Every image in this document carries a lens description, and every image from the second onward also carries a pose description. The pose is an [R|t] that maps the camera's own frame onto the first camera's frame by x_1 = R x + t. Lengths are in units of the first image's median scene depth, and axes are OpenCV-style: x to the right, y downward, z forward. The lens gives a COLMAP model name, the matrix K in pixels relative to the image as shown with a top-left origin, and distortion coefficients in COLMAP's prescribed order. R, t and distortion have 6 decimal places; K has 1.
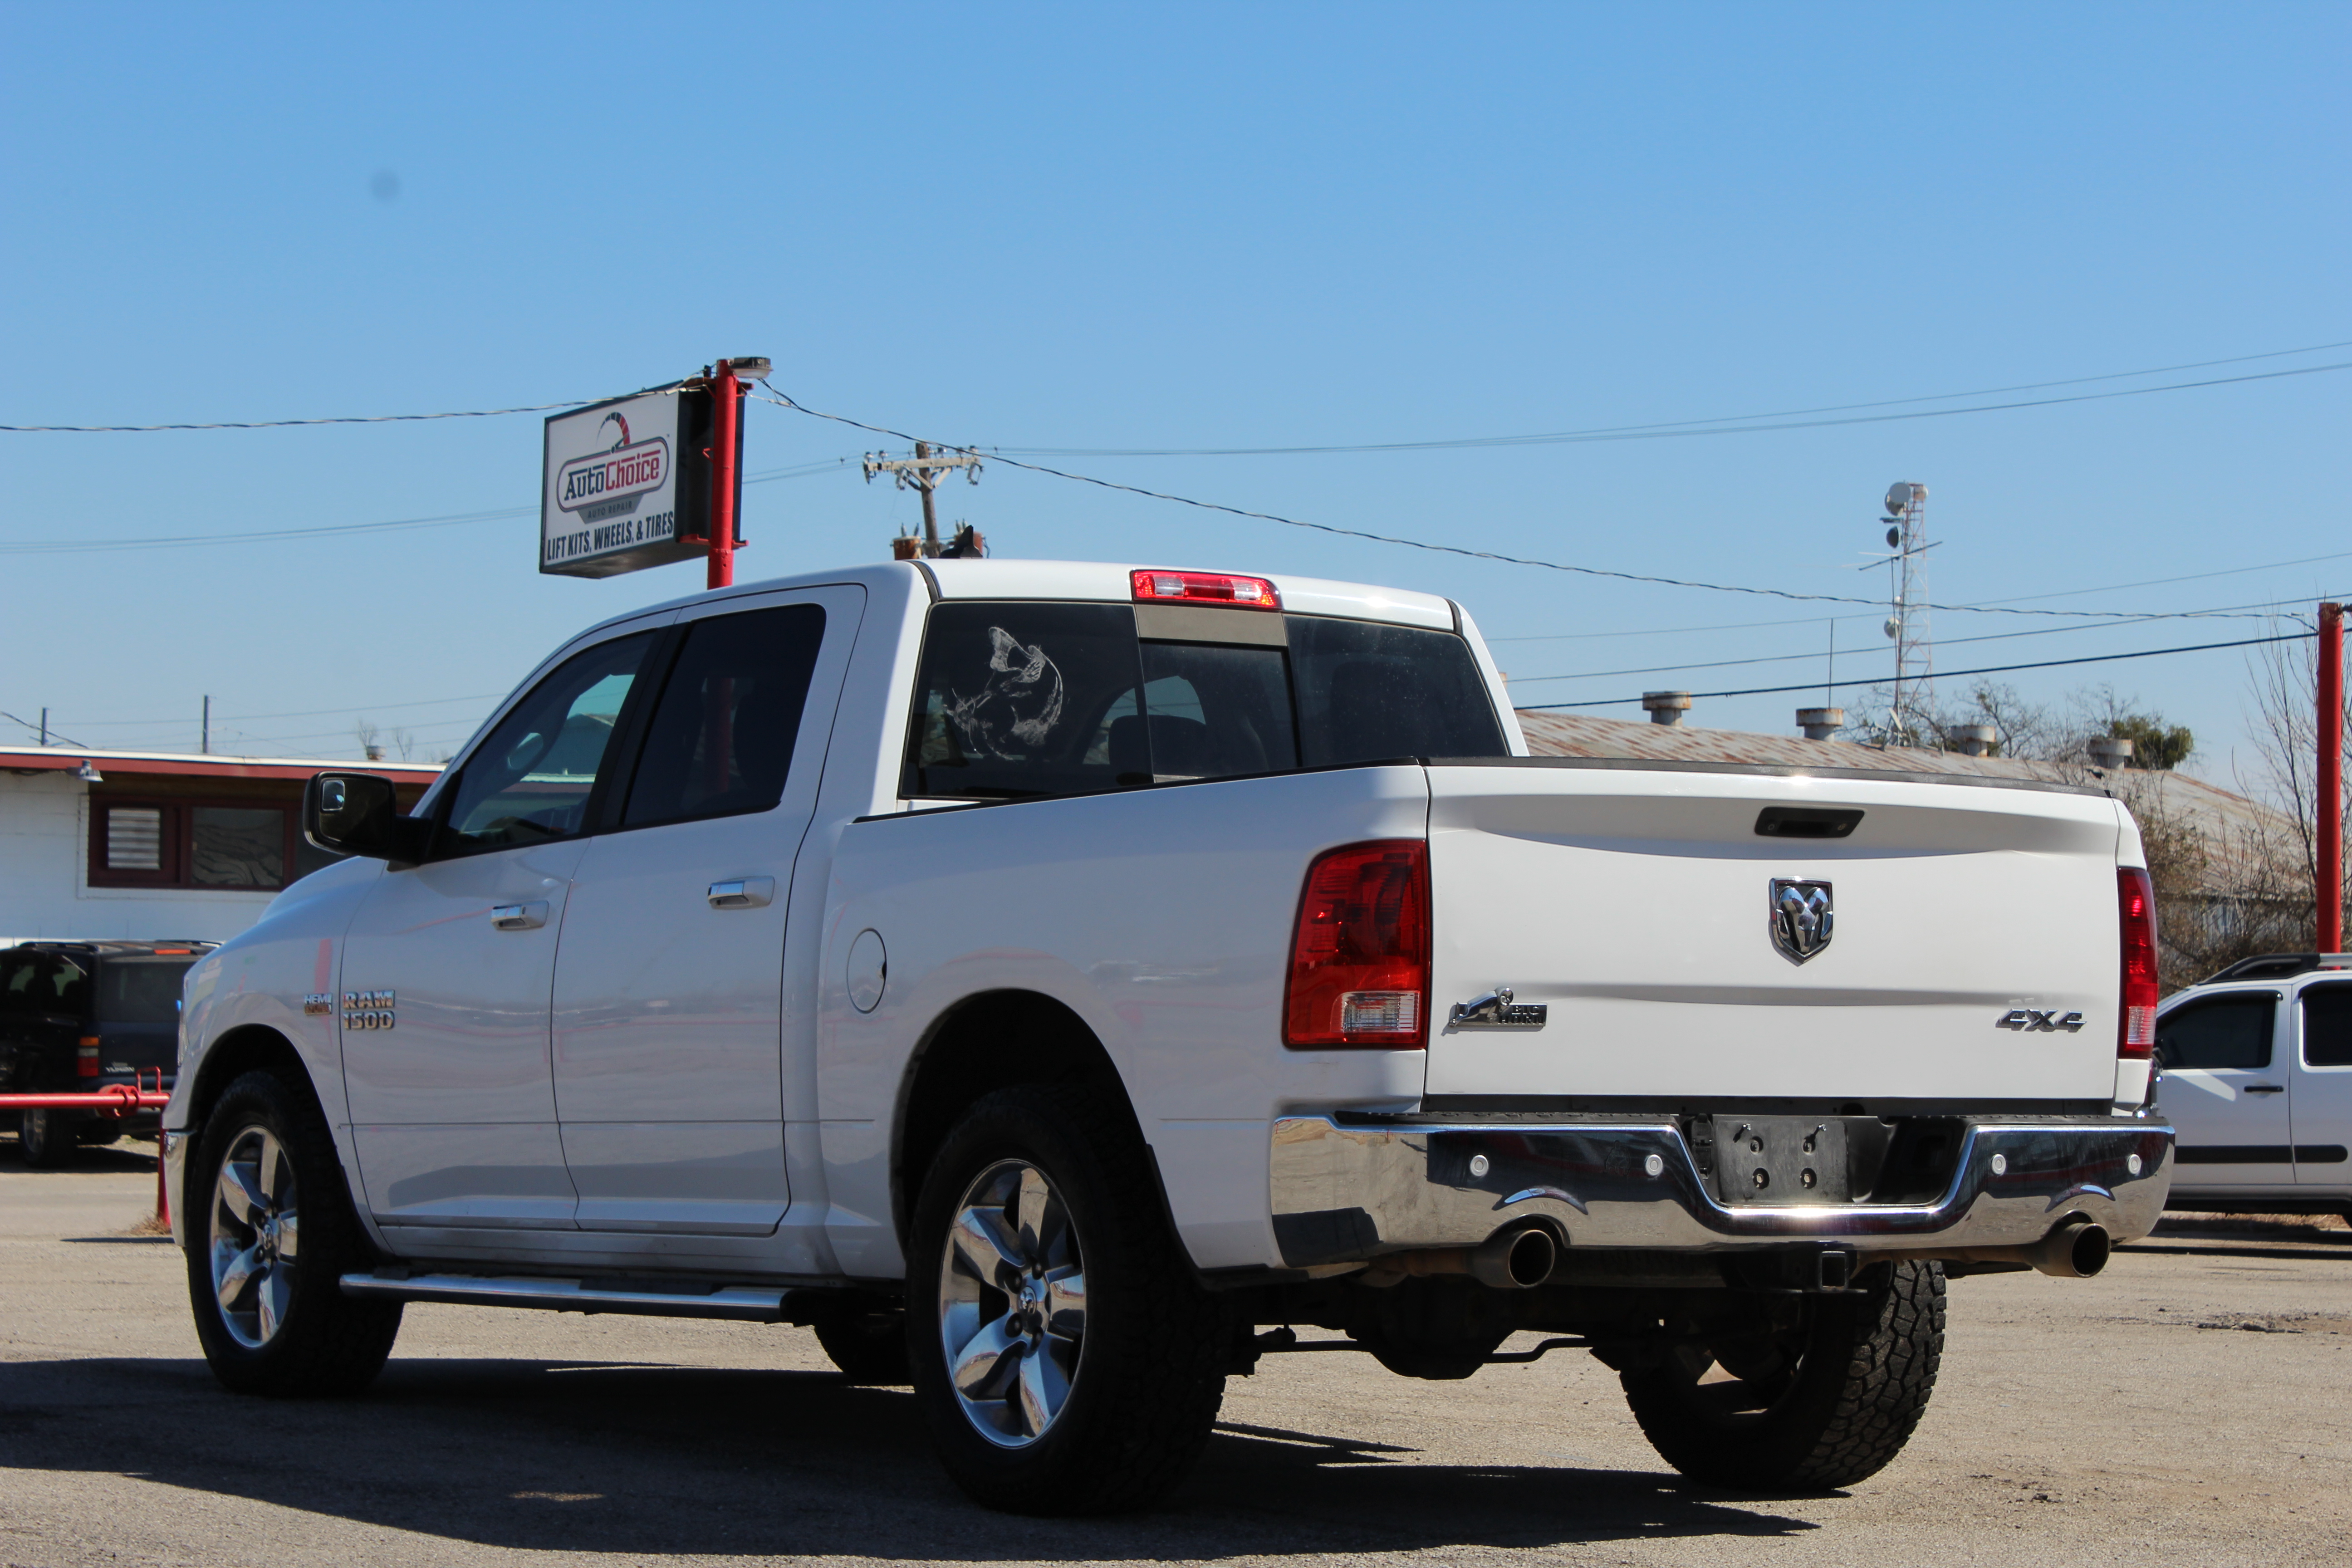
lens RADIAL K [[5405.5, 0, 1176.0], [0, 5405.5, 784.0], [0, 0, 1]] dist [0.092313, -0.152394]
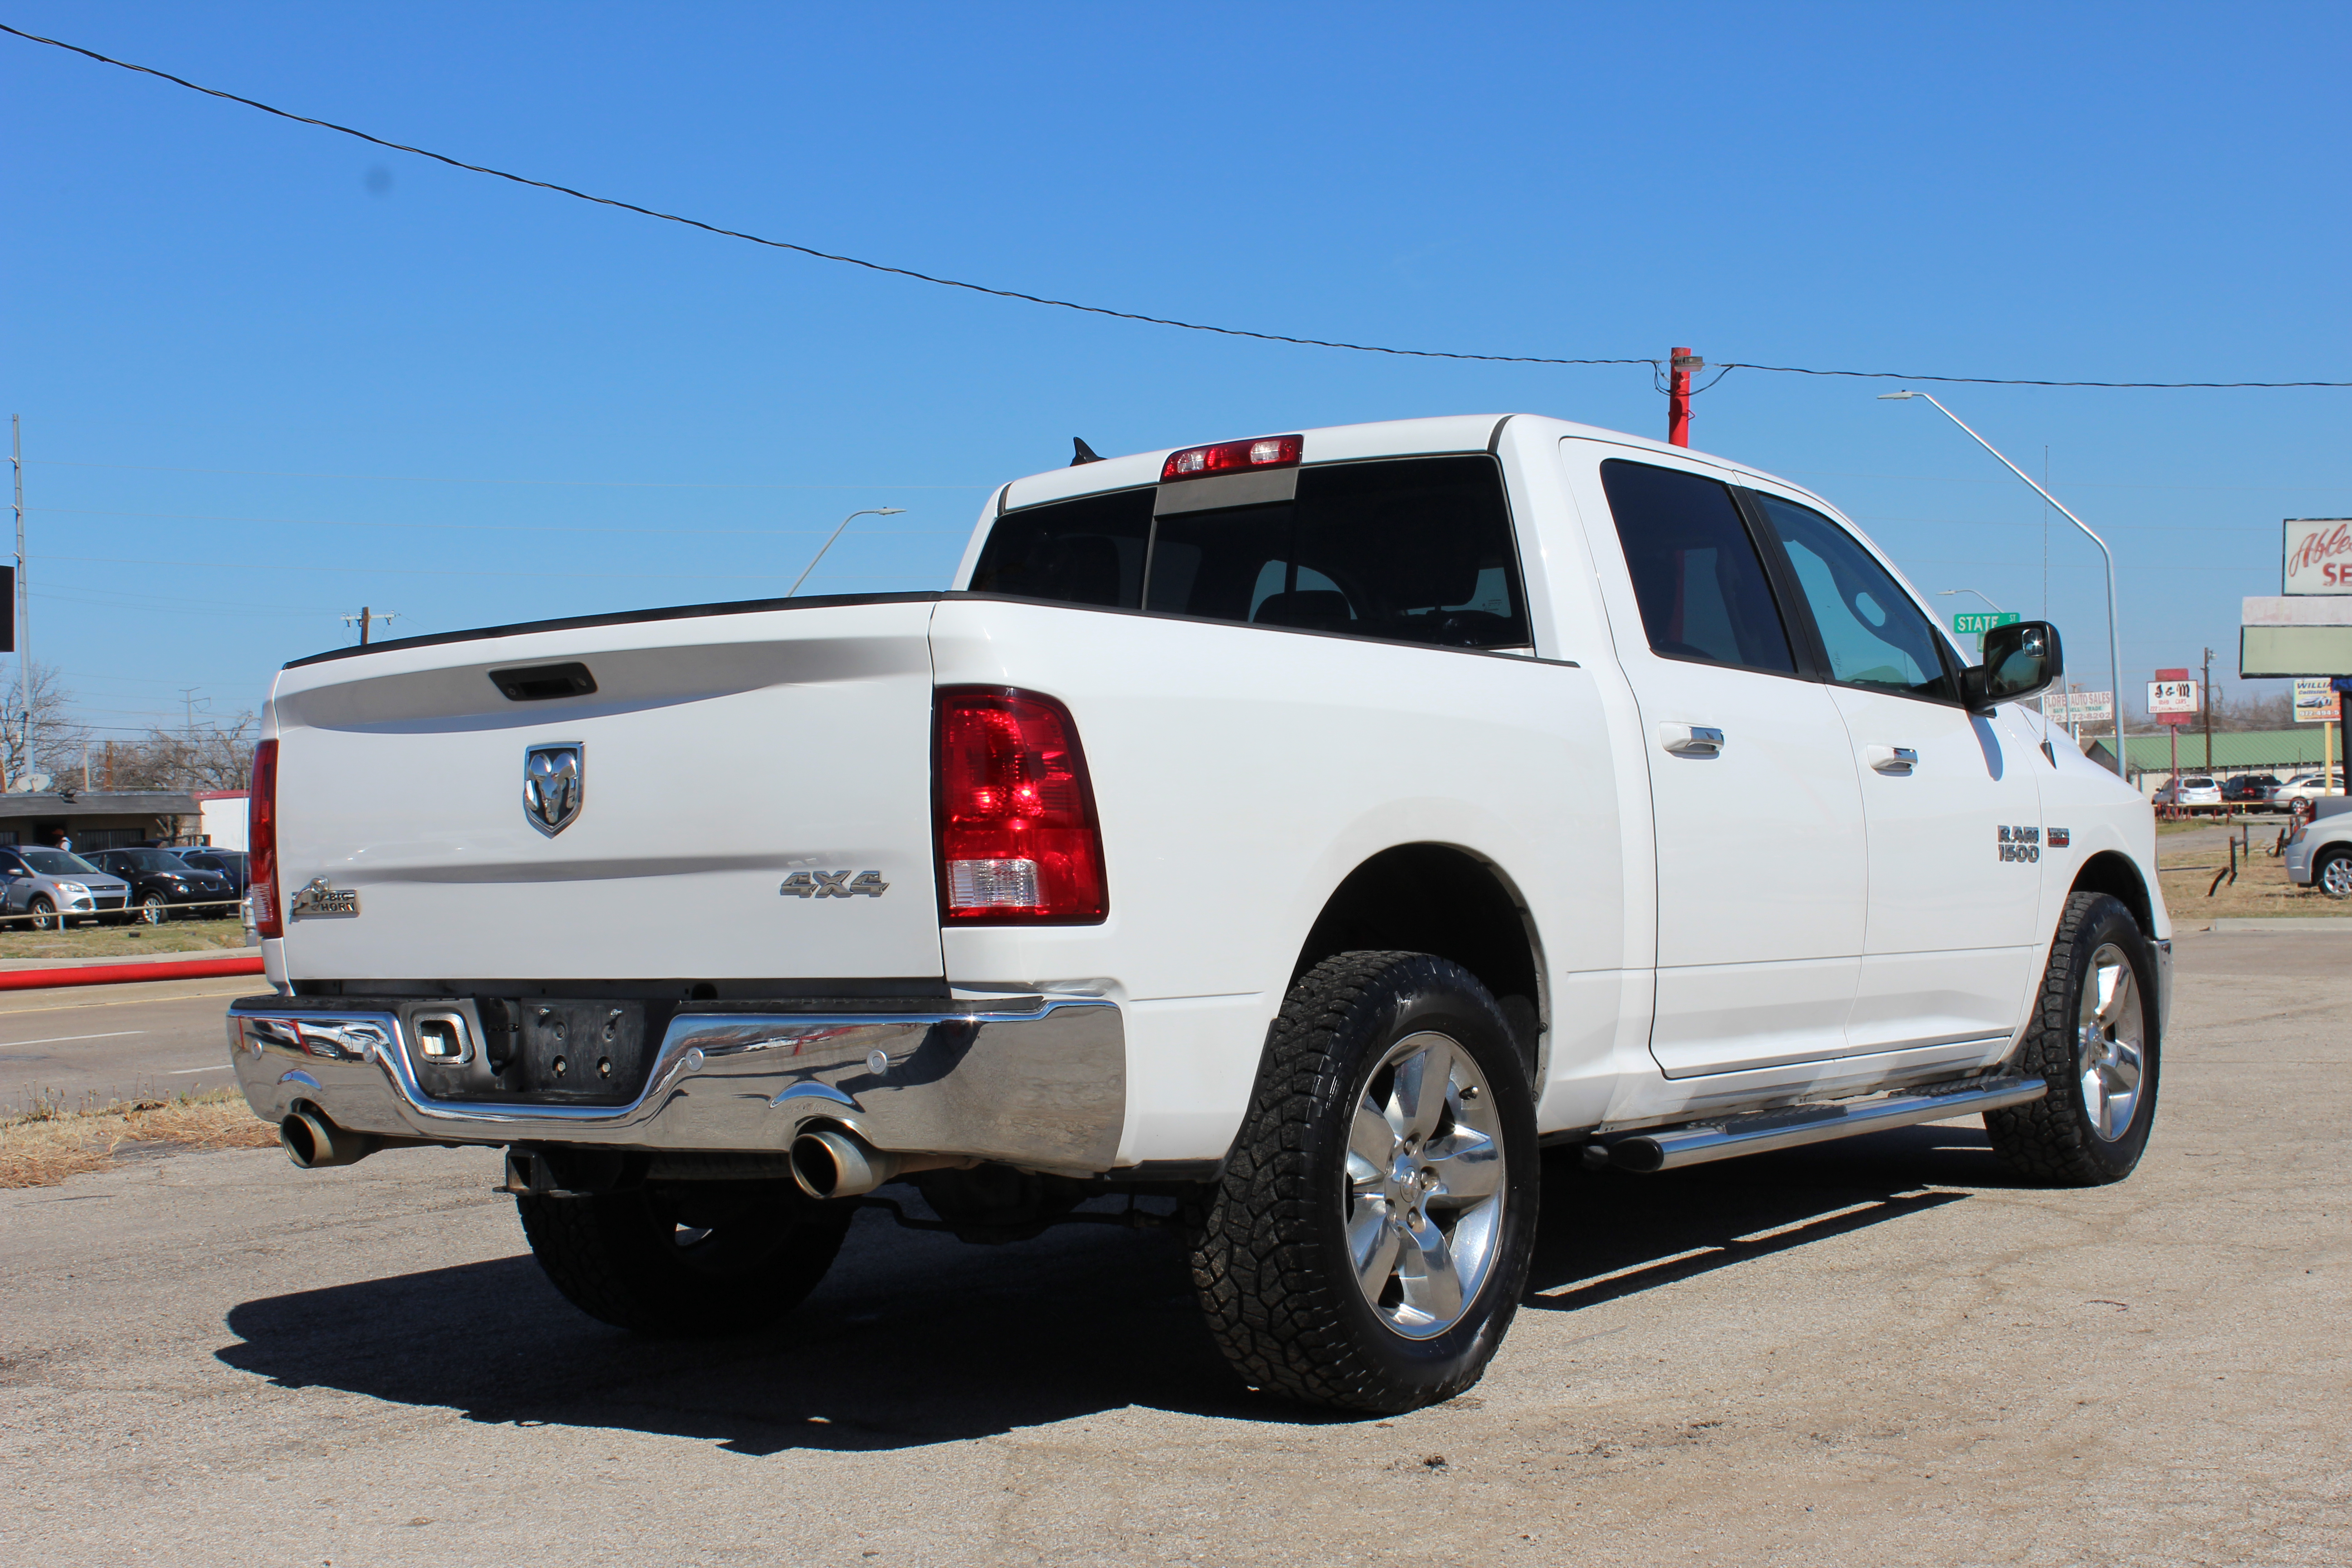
lens RADIAL K [[2993.8, 0, 1182.5], [0, 2993.8, 812.9], [0, 0, 1]] dist [-0.087278, 0.112070]
pose [[0.351355, -0.038887, -0.935434, 0.616917], [0.081714, 0.996598, -0.010738, 0.042866], [0.932669, -0.072665, 0.353338, 0.906005]]
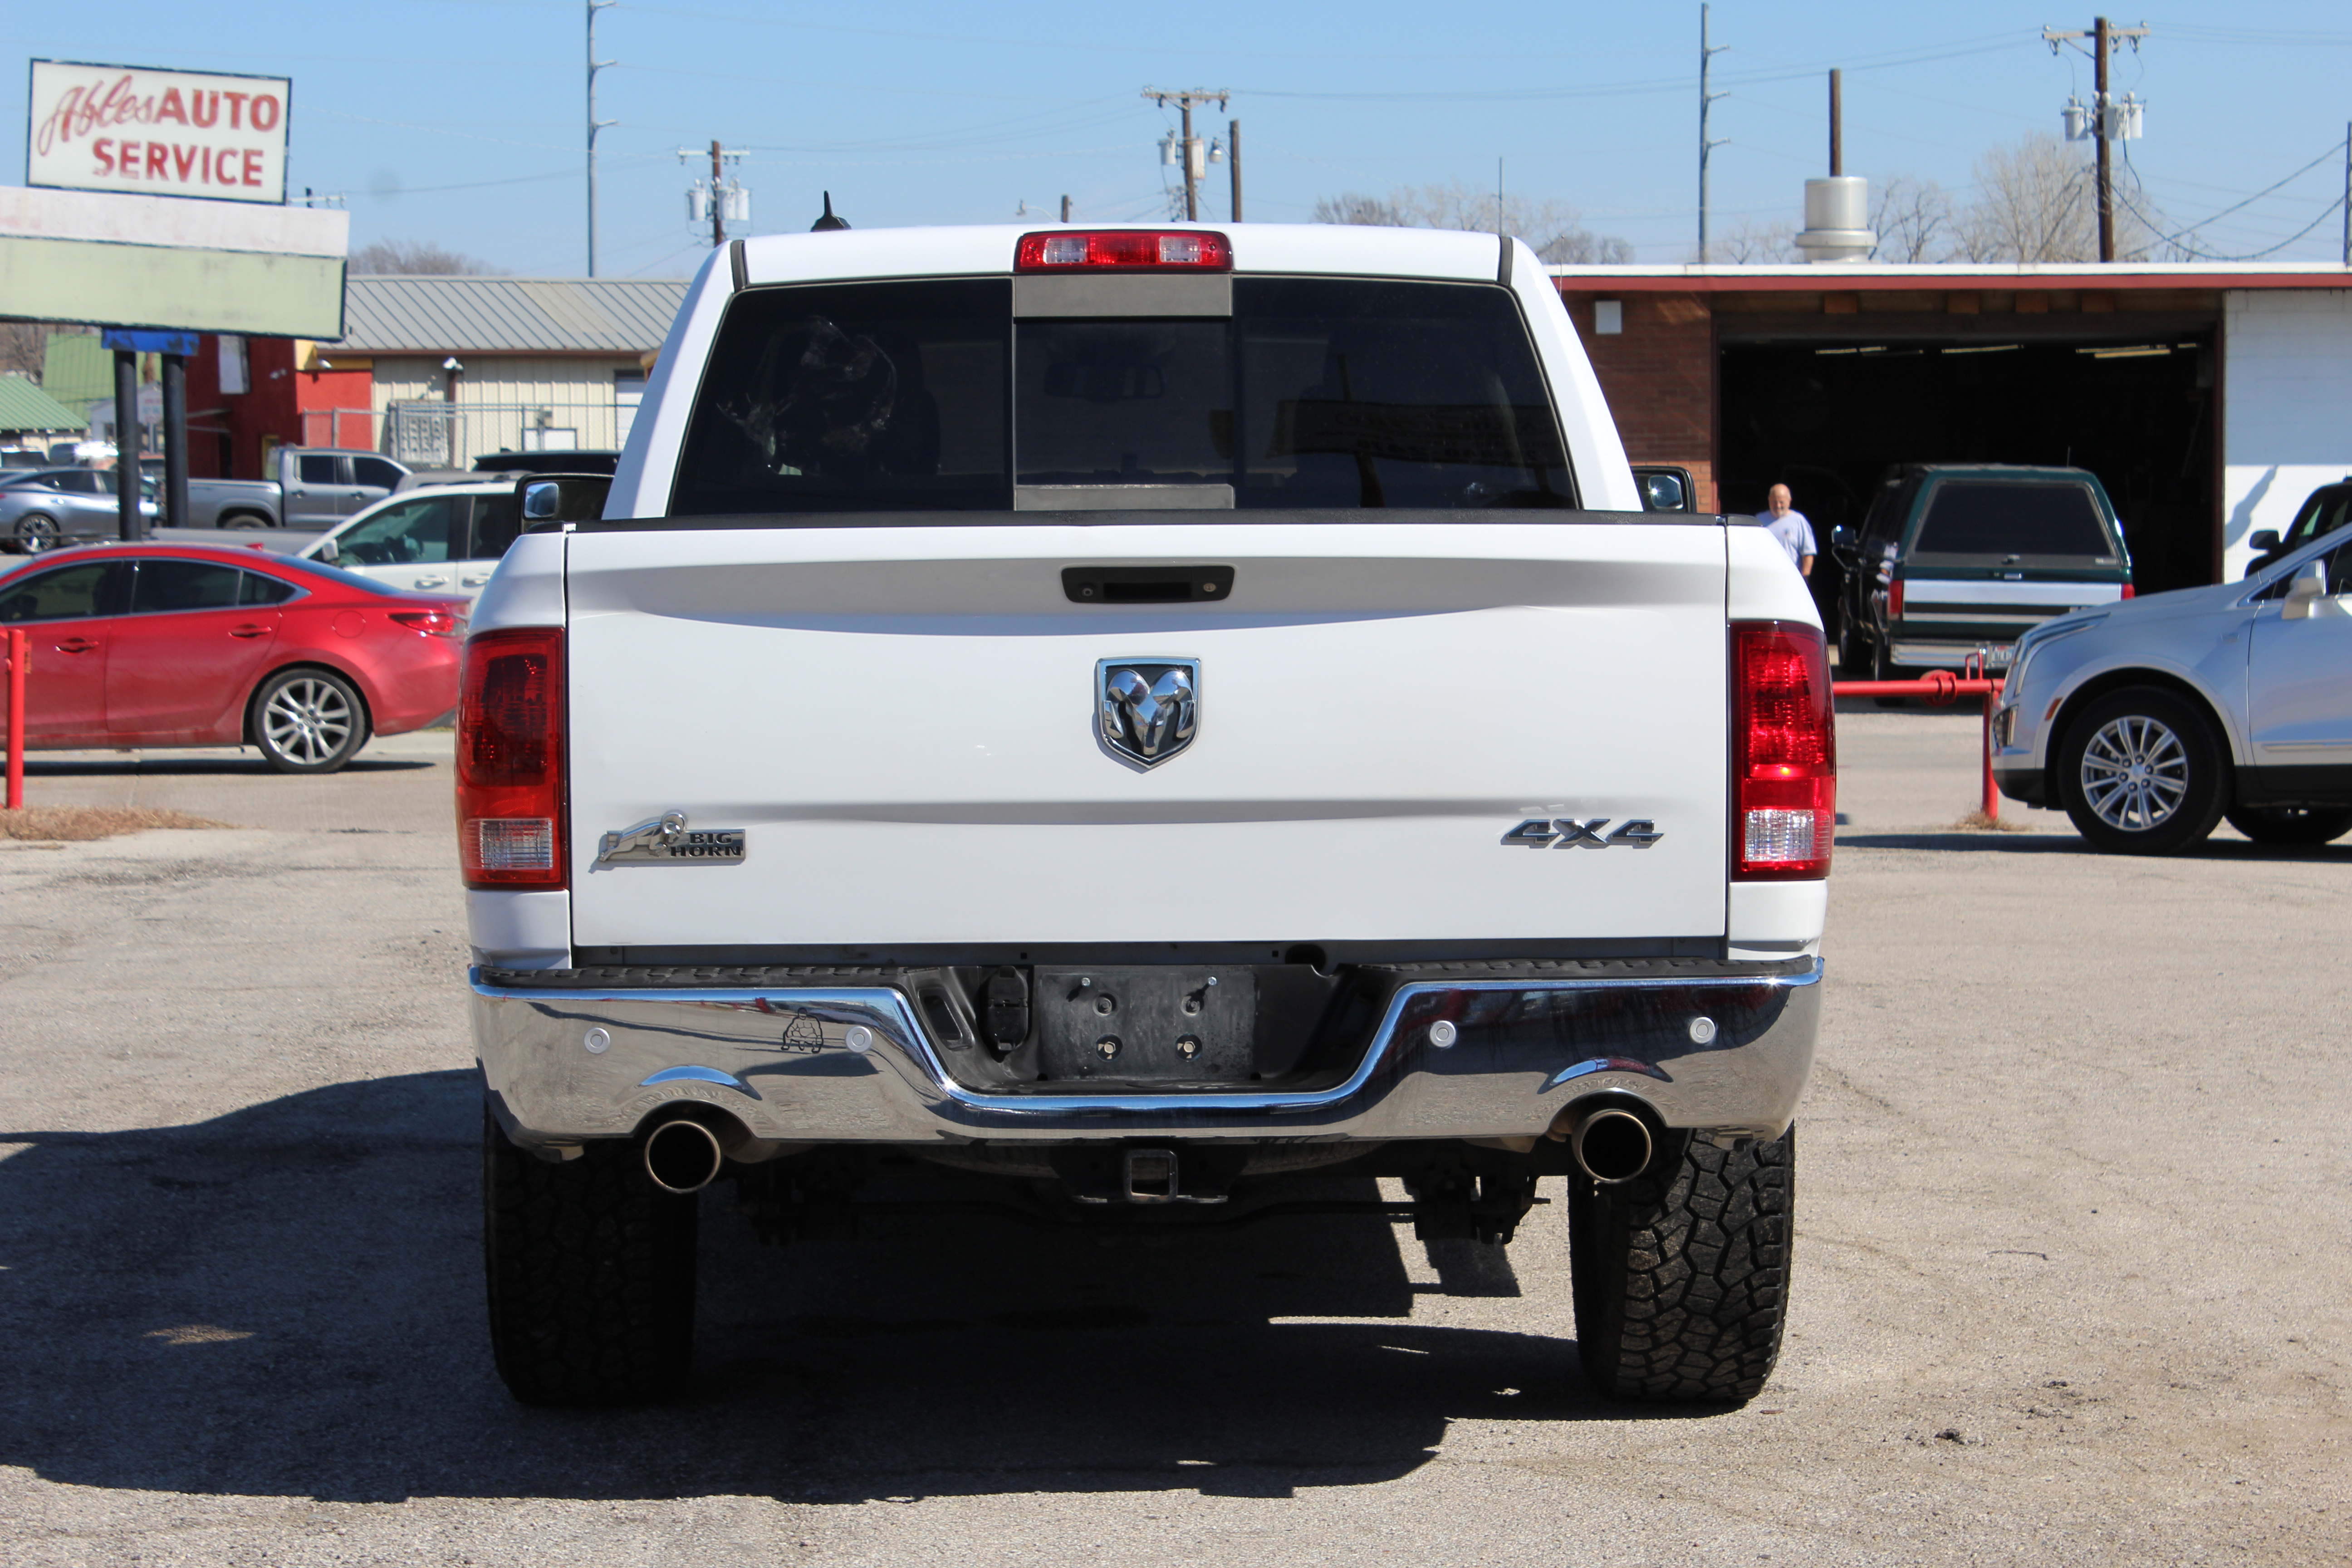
lens RADIAL K [[5405.5, 0, 1176.0], [0, 5405.5, 784.0], [0, 0, 1]] dist [0.092313, -0.152394]
pose [[0.852065, 0.008393, -0.523369, 0.508352], [0.041806, 0.995586, 0.084028, -0.027973], [0.521764, -0.093477, 0.847953, 0.351897]]
